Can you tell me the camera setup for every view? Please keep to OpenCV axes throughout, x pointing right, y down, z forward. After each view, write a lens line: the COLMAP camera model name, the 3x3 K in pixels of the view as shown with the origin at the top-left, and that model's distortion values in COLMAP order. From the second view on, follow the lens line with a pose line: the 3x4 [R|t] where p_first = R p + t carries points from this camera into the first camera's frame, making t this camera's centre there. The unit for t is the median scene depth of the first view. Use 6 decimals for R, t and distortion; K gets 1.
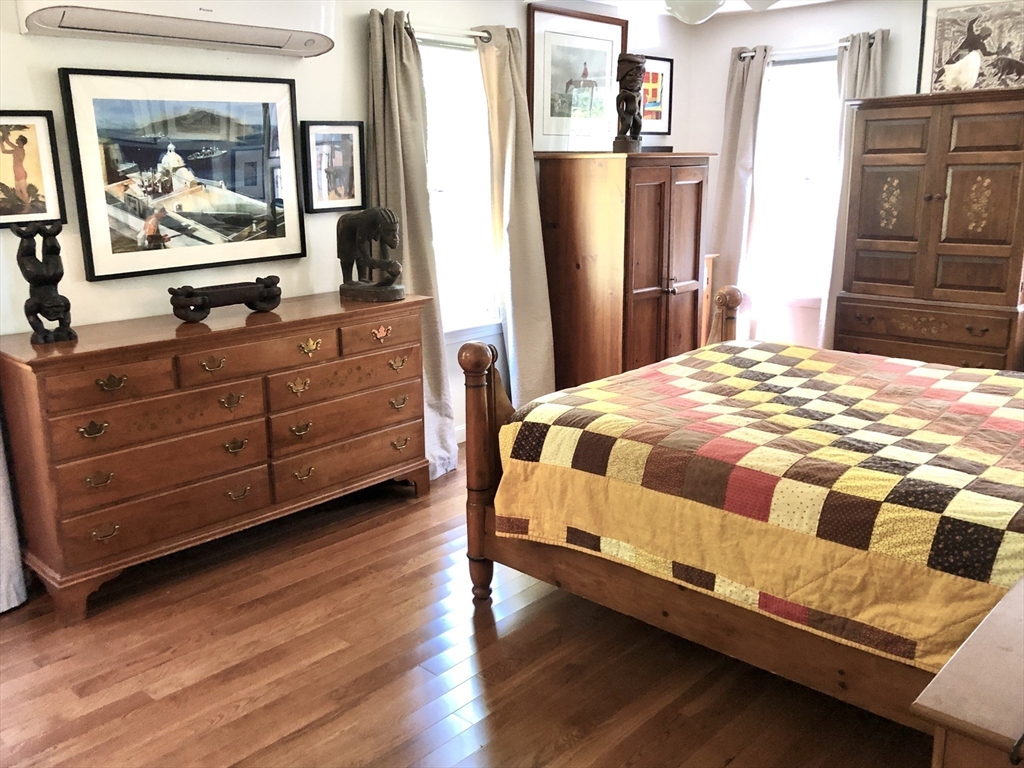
lens RADIAL K [[899.7, 0, 512.0], [0, 899.7, 384.0], [0, 0, 1]] dist [0.002969, 0.006155]
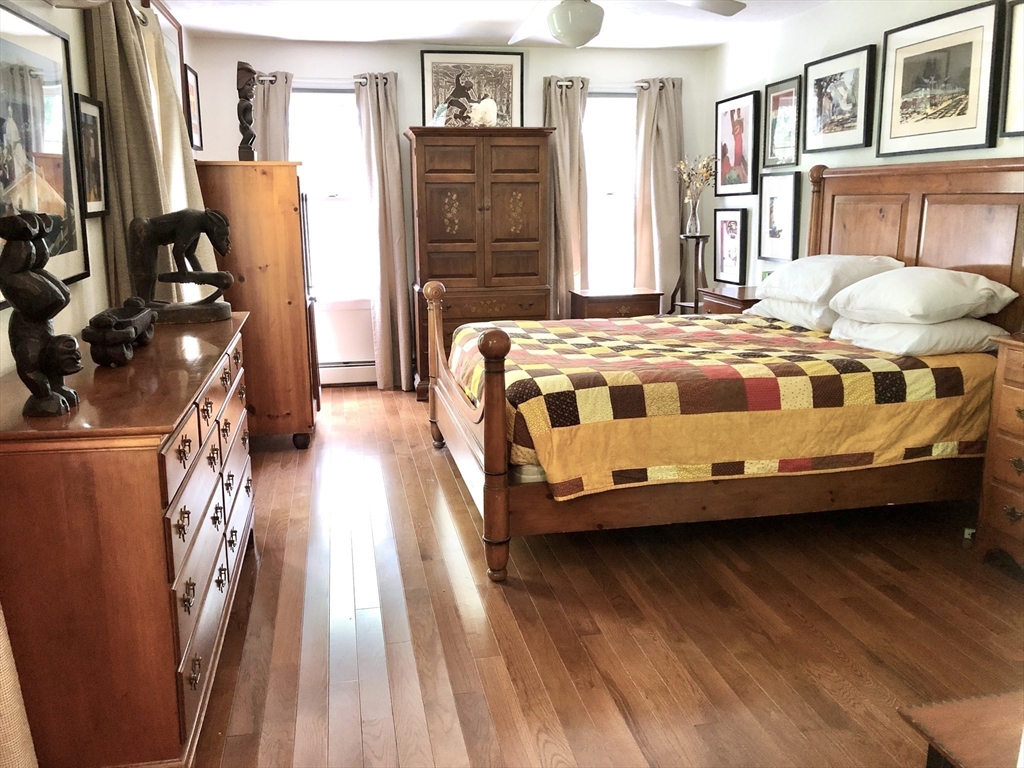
lens RADIAL K [[844.7, 0, 512.0], [0, 844.7, 384.0], [0, 0, 1]] dist [0.029925, 0.000647]
pose [[0.575189, -0.164639, 0.801281, -0.853877], [0.192787, 0.979228, 0.062812, -0.043890], [-0.794978, 0.118348, 0.594982, 0.438395]]
